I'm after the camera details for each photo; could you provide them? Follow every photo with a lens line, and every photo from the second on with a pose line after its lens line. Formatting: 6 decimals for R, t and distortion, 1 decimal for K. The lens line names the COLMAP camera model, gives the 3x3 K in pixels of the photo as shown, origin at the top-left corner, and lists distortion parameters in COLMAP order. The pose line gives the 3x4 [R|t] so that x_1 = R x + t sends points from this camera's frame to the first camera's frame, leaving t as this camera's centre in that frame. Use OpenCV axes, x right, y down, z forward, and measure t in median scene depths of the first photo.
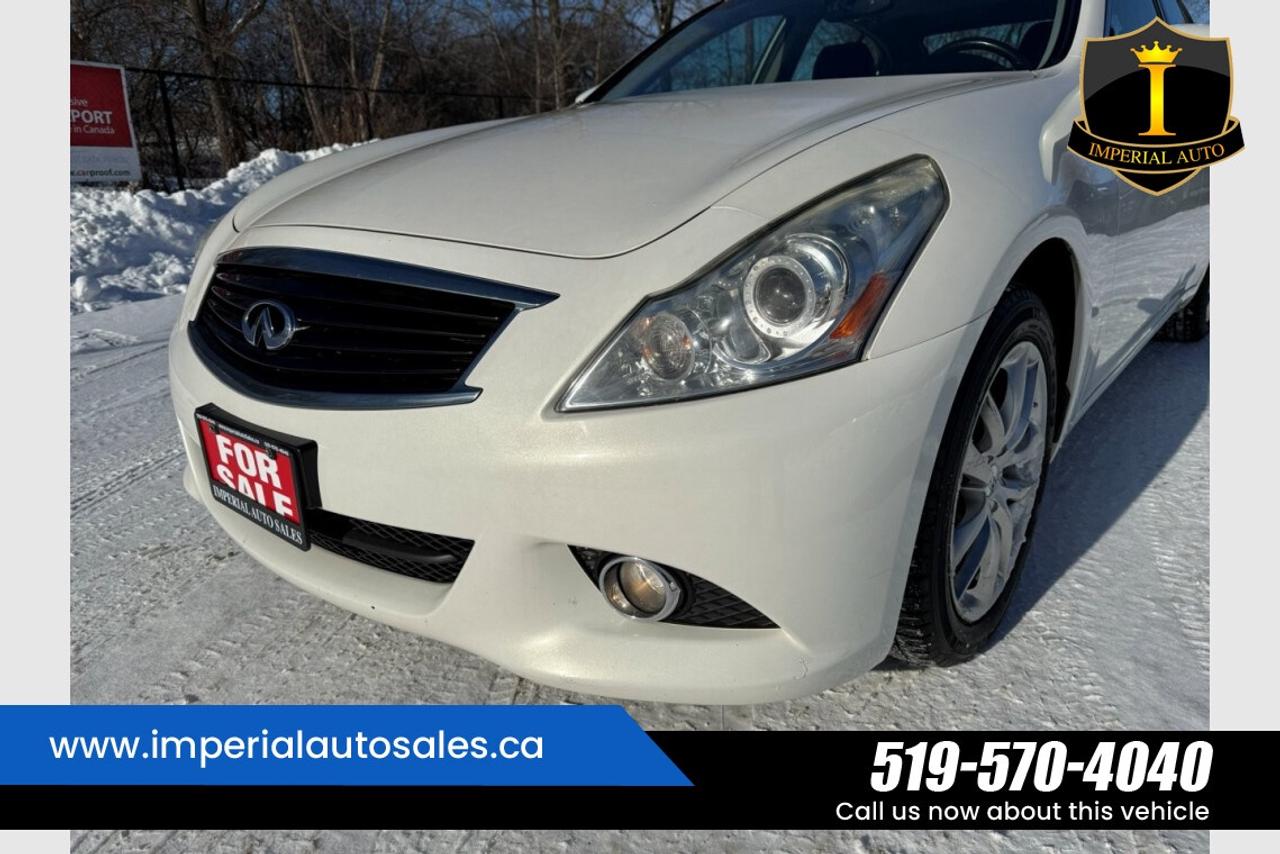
lens RADIAL K [[828.6, 0, 640.0], [0, 828.6, 427.0], [0, 0, 1]] dist [0.078320, -0.075348]
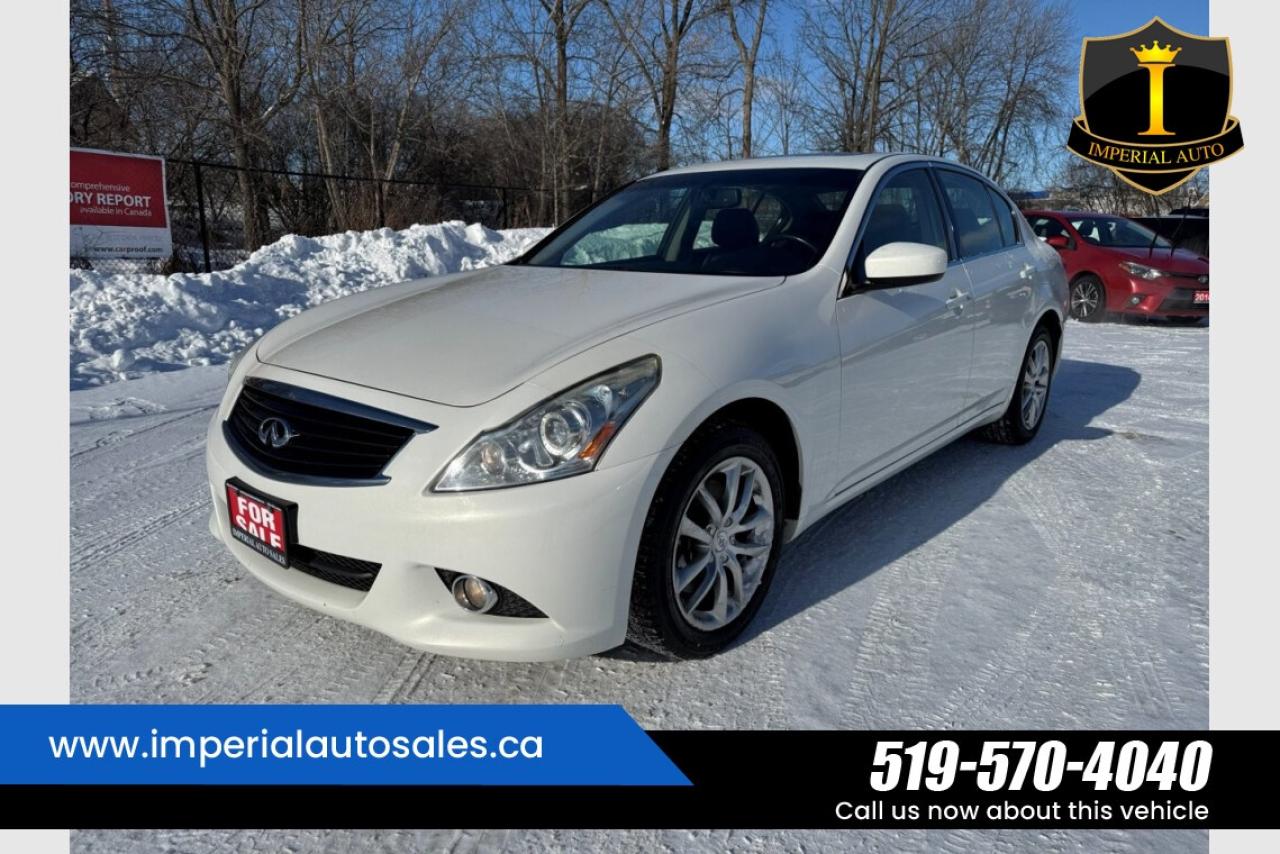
lens RADIAL K [[828.6, 0, 640.0], [0, 828.6, 427.0], [0, 0, 1]] dist [0.078320, -0.075348]
pose [[0.999274, 0.037917, -0.003631, 0.116793], [-0.038086, 0.996155, -0.078901, -0.011185], [0.000625, 0.078982, 0.996876, -0.268534]]
